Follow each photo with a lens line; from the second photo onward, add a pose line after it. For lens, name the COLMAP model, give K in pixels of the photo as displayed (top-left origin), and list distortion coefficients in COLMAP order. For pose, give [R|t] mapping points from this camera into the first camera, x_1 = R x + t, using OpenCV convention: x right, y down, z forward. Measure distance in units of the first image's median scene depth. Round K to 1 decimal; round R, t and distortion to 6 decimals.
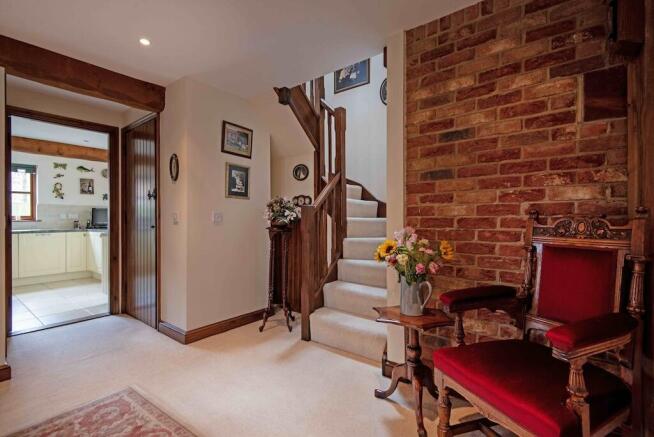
lens RADIAL K [[308.9, 0, 321.1], [0, 308.9, 218.4], [0, 0, 1]] dist [0.008424, -0.008964]
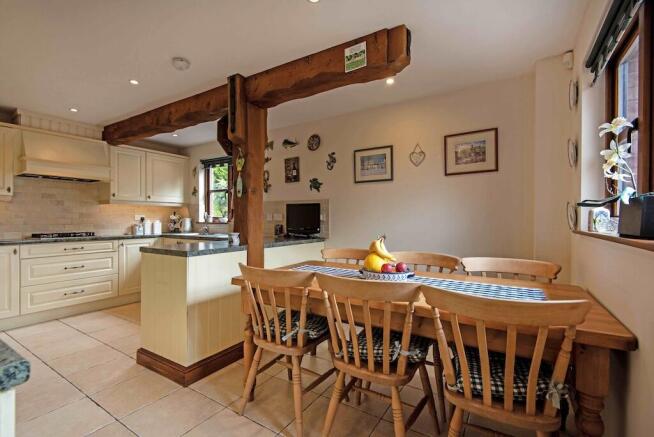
lens RADIAL K [[308.9, 0, 334.4], [0, 308.9, 229.5], [0, 0, 1]] dist [0.008424, -0.008964]
pose [[0.083101, 0.036161, -0.995885, -0.345003], [-0.001937, 0.999345, 0.036125, -0.015236], [0.996539, -0.001073, 0.083117, 3.038322]]
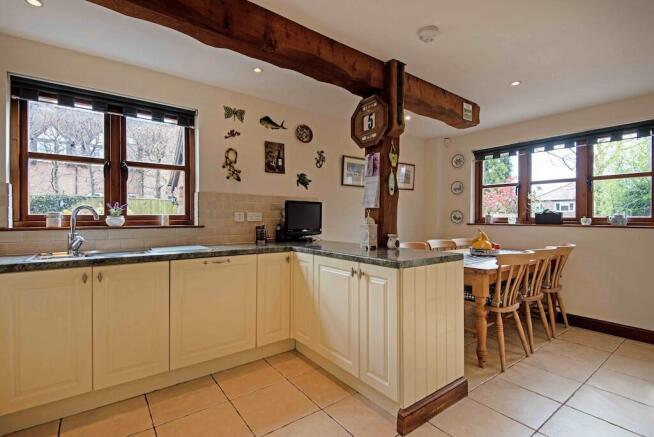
lens RADIAL K [[308.9, 0, 318.9], [0, 308.9, 218.2], [0, 0, 1]] dist [0.008424, -0.008964]
pose [[0.963638, 0.005596, -0.267154, -1.624488], [-0.004920, 0.999983, 0.003200, -0.020266], [0.267167, -0.001770, 0.963649, 1.572552]]
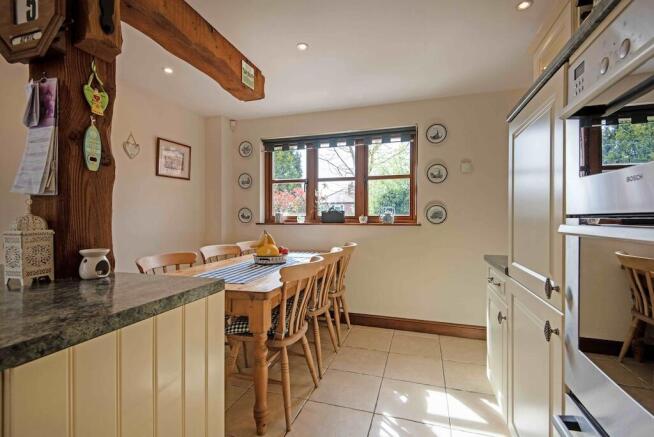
lens RADIAL K [[308.9, 0, 325.7], [0, 308.9, 216.0], [0, 0, 1]] dist [0.008424, -0.008964]
pose [[0.935981, 0.001462, 0.352047, -1.467807], [-0.000022, 0.999992, -0.004094, -0.017307], [-0.352050, 0.003824, 0.935973, 2.054339]]
